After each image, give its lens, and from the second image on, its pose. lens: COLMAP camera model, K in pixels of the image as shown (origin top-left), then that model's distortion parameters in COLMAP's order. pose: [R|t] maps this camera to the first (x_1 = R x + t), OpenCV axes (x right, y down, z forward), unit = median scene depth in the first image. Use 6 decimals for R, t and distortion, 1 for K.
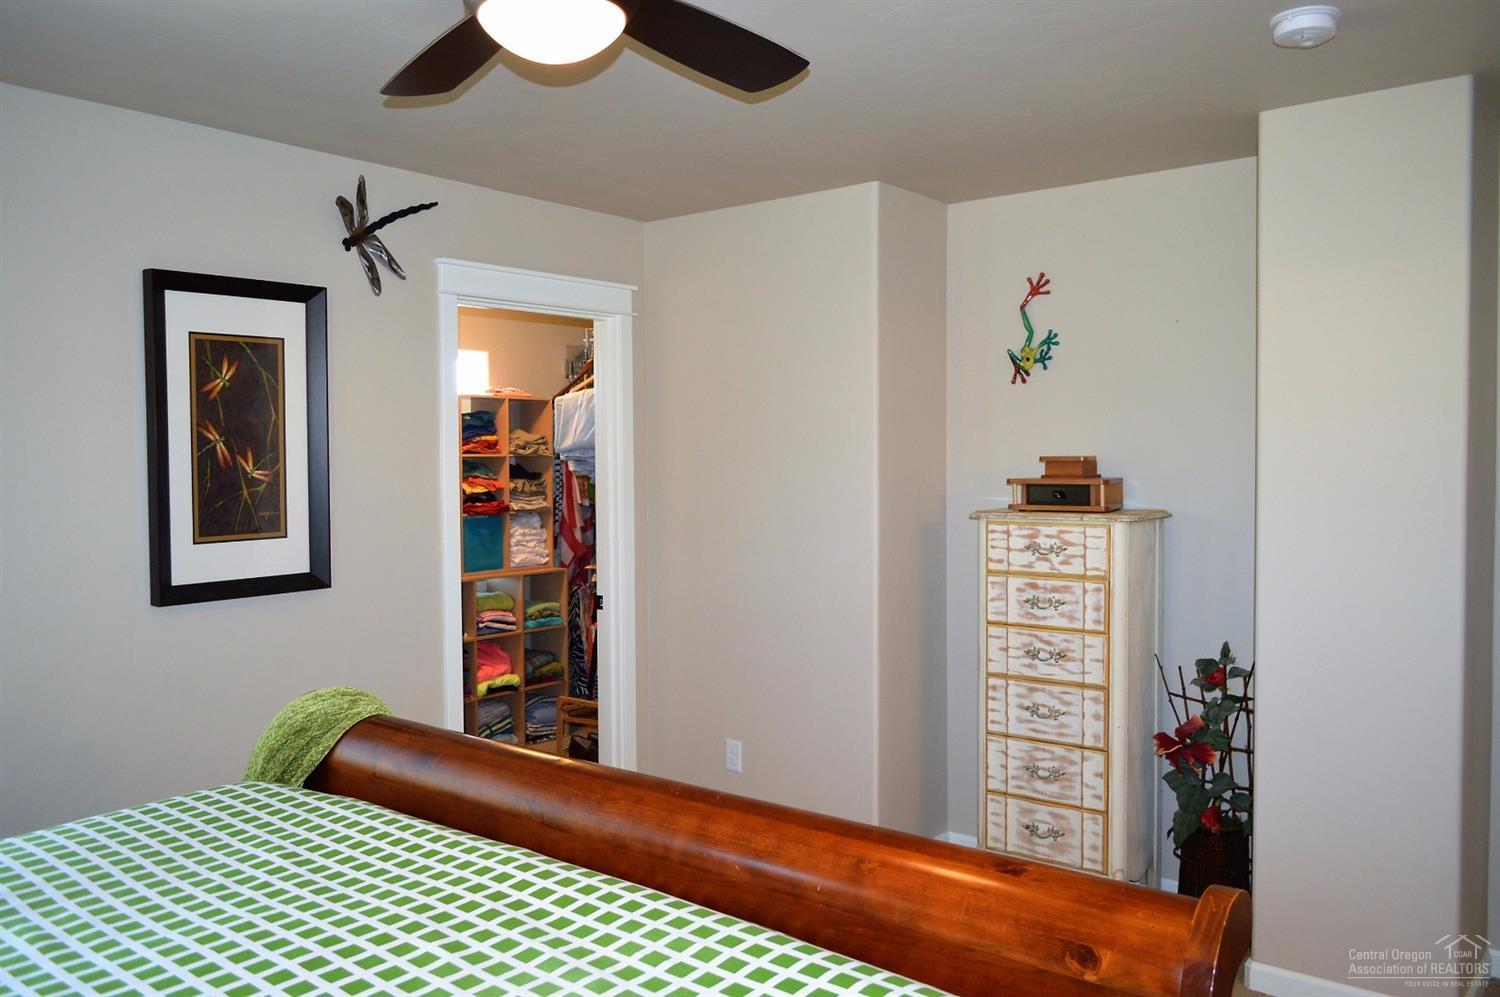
lens RADIAL K [[1173.5, 0, 752.0], [0, 1173.5, 497.0], [0, 0, 1]] dist [-0.010762, -0.001783]
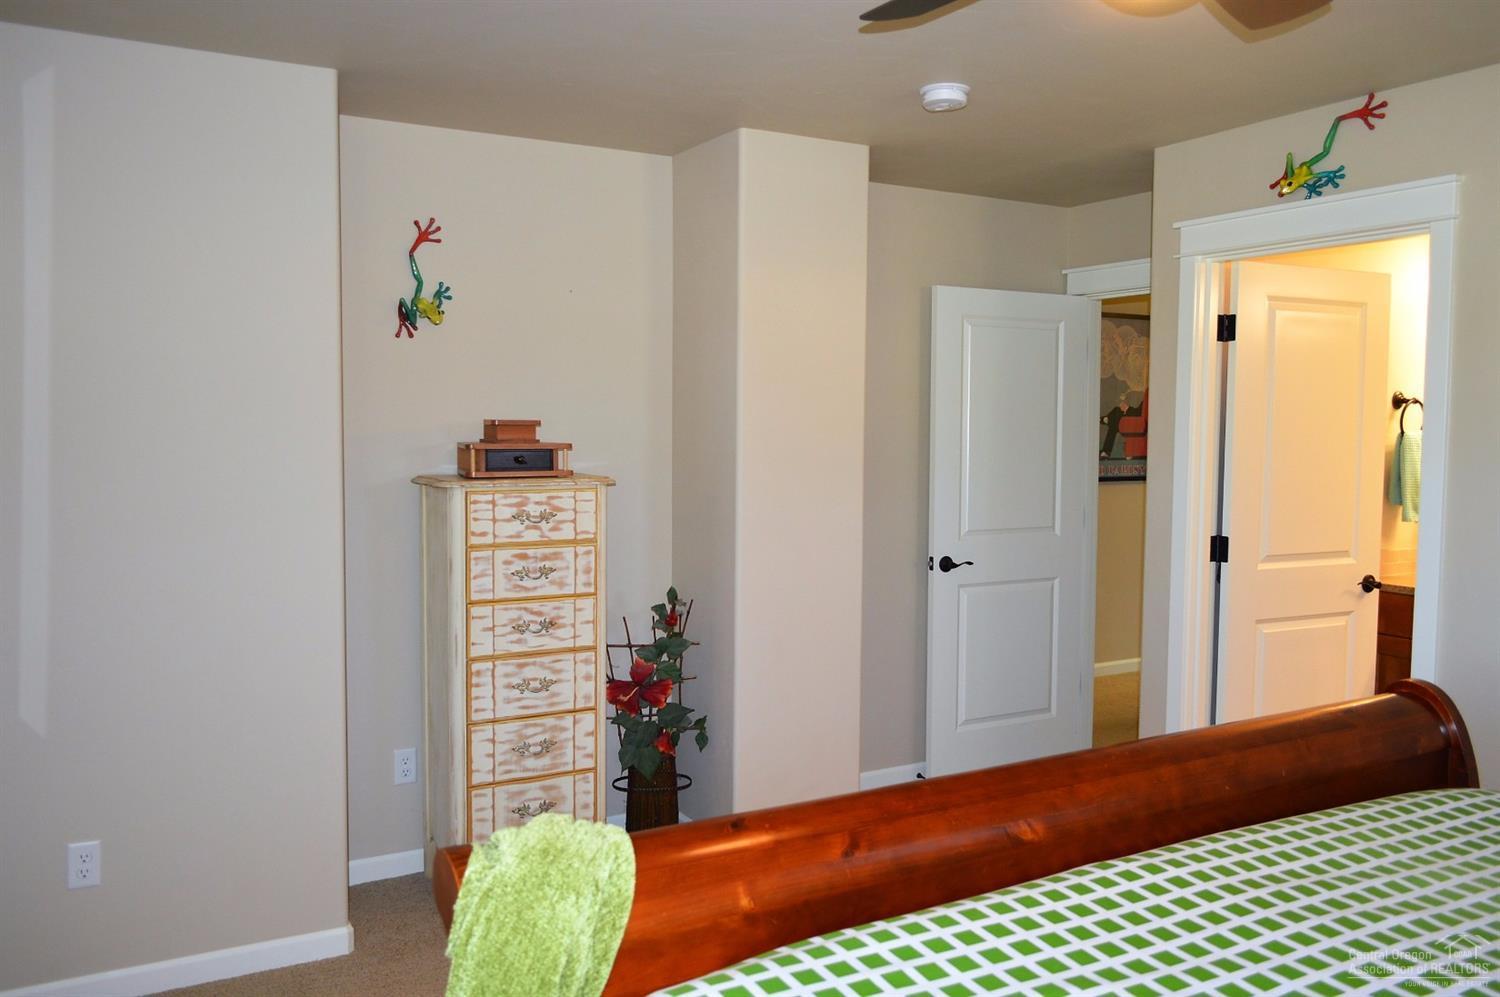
lens RADIAL K [[1173.5, 0, 751.6], [0, 1173.5, 496.8], [0, 0, 1]] dist [-0.010762, -0.001783]
pose [[0.370855, -0.050957, 0.927292, -0.569472], [0.023777, 0.998687, 0.045371, -0.011155], [-0.928386, 0.005222, 0.371580, 0.474409]]
